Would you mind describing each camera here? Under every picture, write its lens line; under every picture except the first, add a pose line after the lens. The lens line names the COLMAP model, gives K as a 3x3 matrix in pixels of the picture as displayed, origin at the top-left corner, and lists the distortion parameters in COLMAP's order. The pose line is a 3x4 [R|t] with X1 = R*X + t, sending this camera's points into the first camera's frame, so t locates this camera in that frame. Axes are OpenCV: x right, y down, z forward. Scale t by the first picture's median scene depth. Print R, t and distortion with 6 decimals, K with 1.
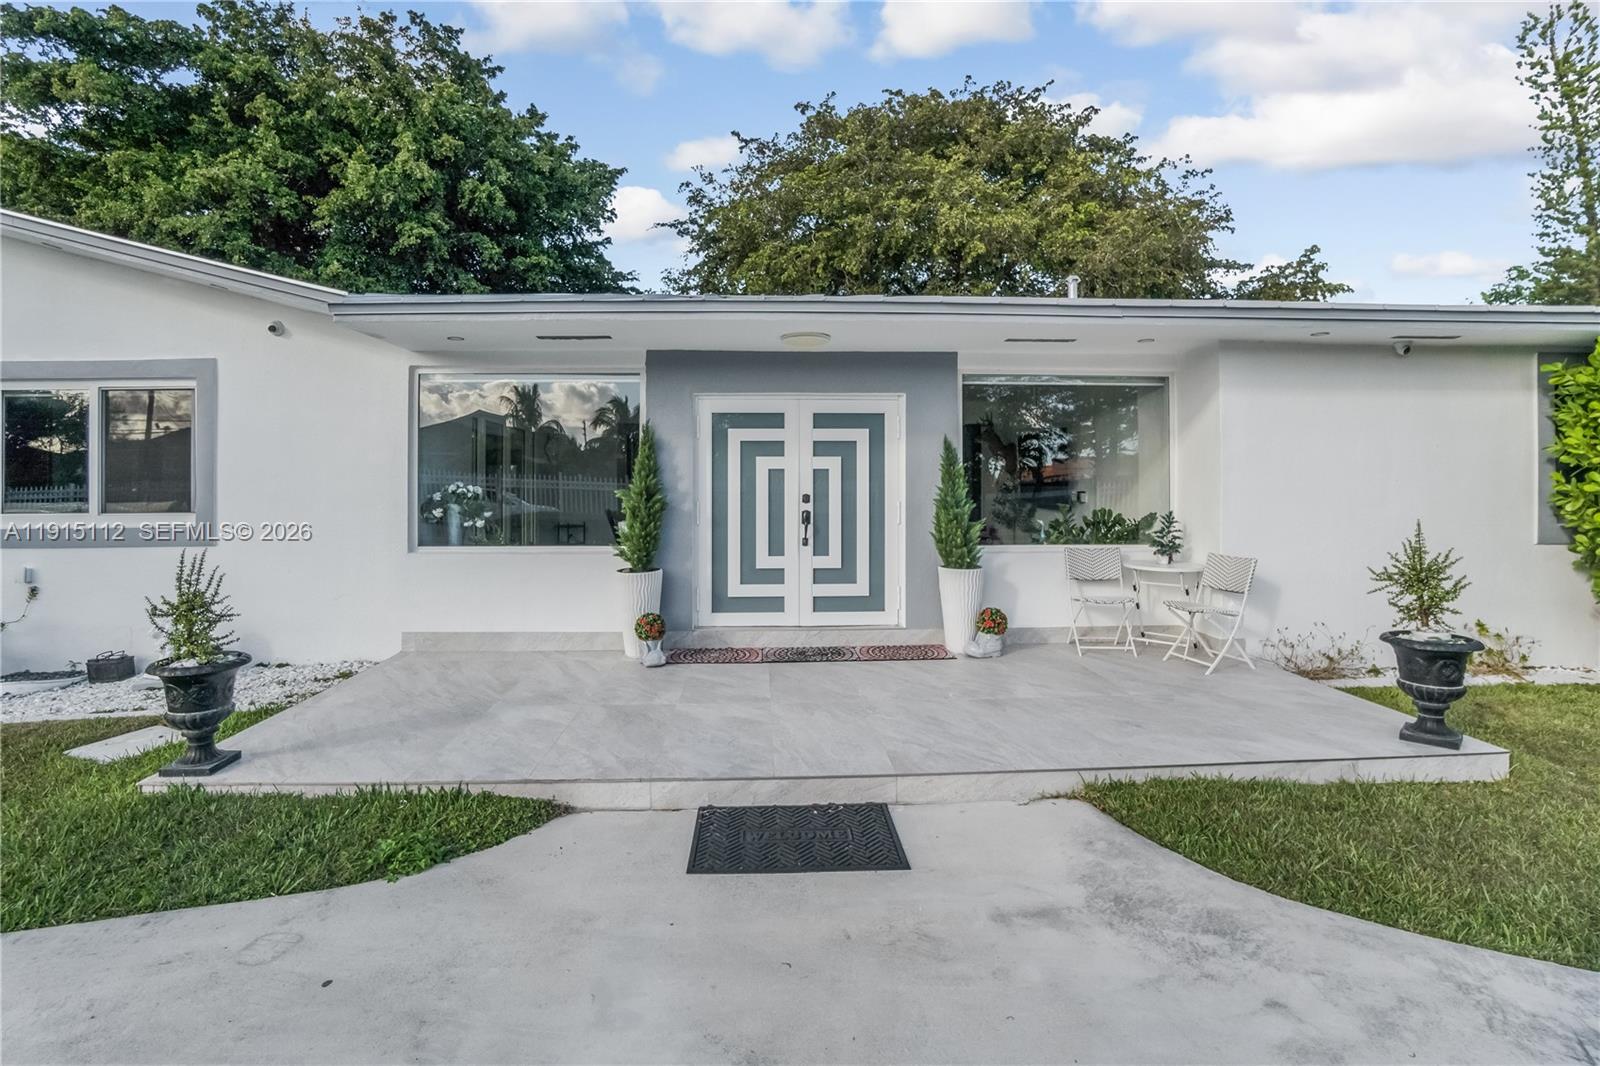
lens RADIAL K [[709.5, 0, 776.0], [0, 709.5, 493.4], [0, 0, 1]] dist [-0.064795, 0.019479]
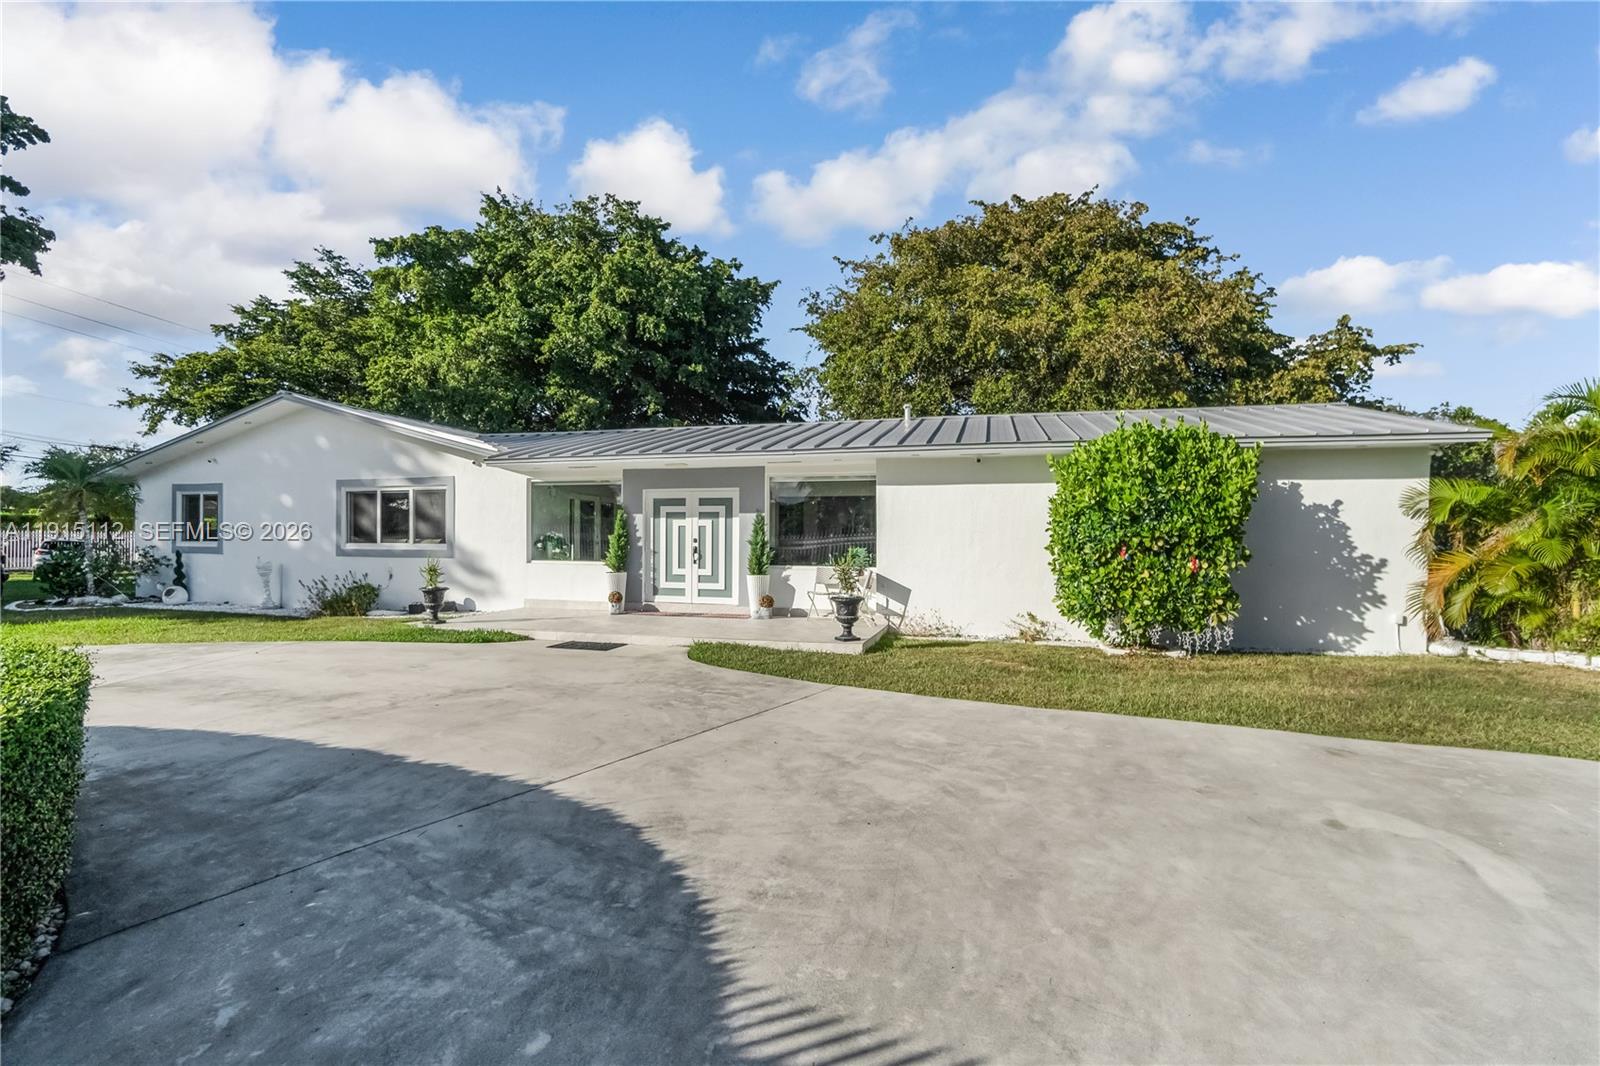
lens RADIAL K [[721.9, 0, 787.1], [0, 721.9, 530.0], [0, 0, 1]] dist [-0.056309, 0.015072]
pose [[0.952143, 0.005698, -0.305600, 0.306647], [-0.013972, 0.999592, -0.024896, 0.008395], [0.305334, 0.027975, 0.951834, -0.293297]]
